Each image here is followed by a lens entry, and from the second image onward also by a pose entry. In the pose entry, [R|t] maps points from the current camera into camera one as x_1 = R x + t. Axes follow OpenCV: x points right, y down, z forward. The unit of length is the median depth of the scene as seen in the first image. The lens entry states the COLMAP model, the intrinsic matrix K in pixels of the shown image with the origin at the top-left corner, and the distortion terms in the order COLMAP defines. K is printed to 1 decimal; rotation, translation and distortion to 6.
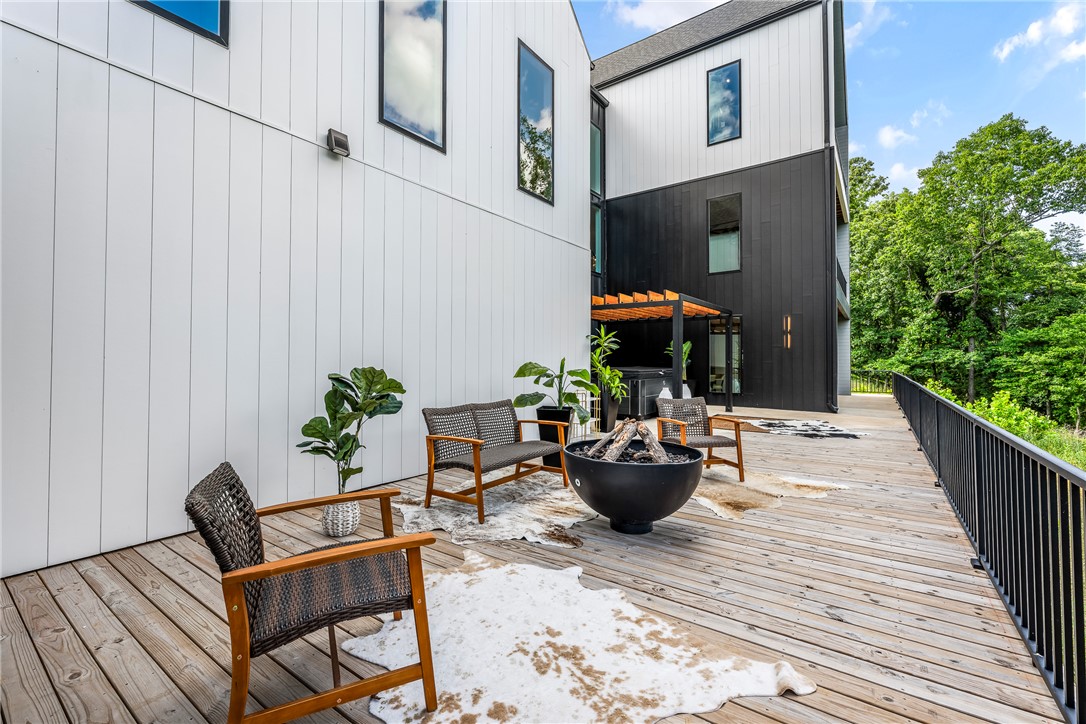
lens RADIAL K [[464.6, 0, 536.7], [0, 464.6, 354.1], [0, 0, 1]] dist [0.000298, 0.000782]
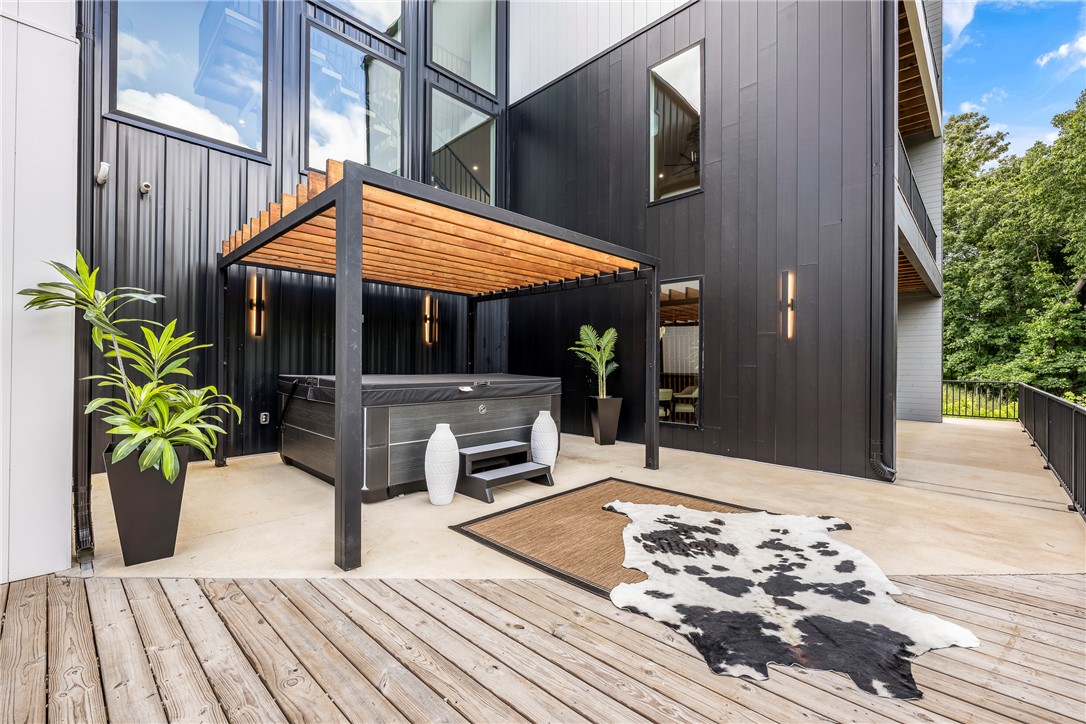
lens RADIAL K [[464.6, 0, 540.8], [0, 464.6, 365.6], [0, 0, 1]] dist [0.000298, 0.000782]
pose [[0.991290, 0.005522, -0.131583, 0.102563], [-0.003373, 0.999857, 0.016551, 0.002342], [0.131656, -0.015963, 0.991167, 0.143550]]
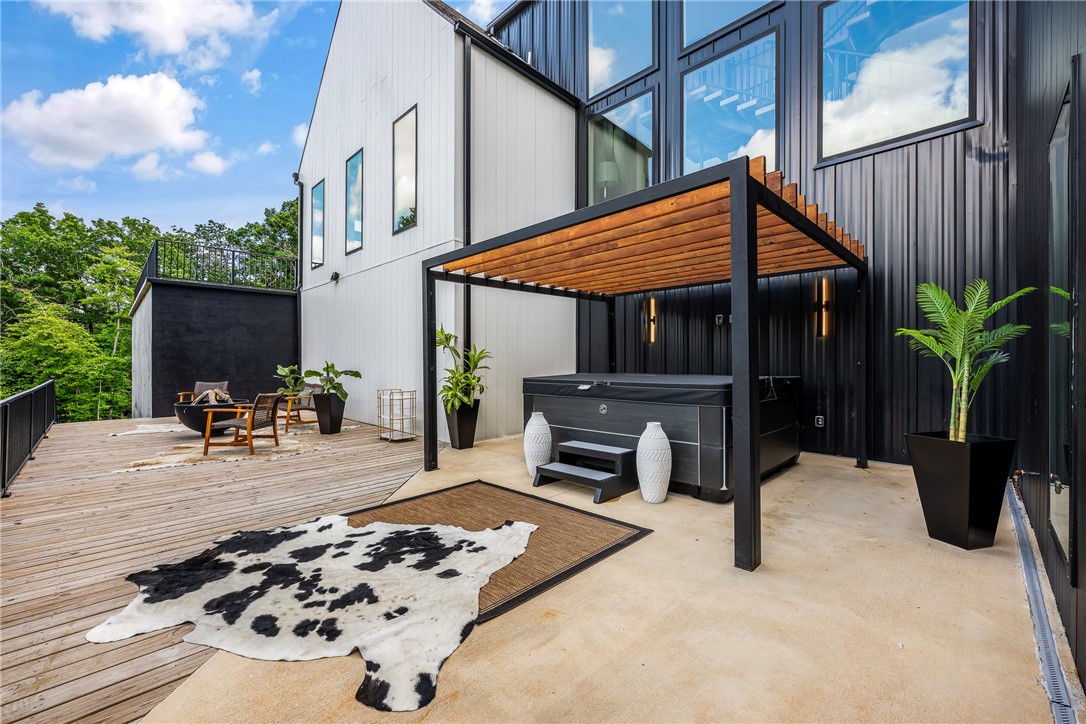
lens RADIAL K [[444.5, 0, 541.2], [0, 444.5, 362.9], [0, 0, 1]] dist [-0.002856, 0.000092]
pose [[-0.151330, -0.001362, -0.988482, 0.623606], [0.011728, 0.999926, -0.003173, 0.011992], [0.988414, -0.012073, -0.151303, 0.867744]]
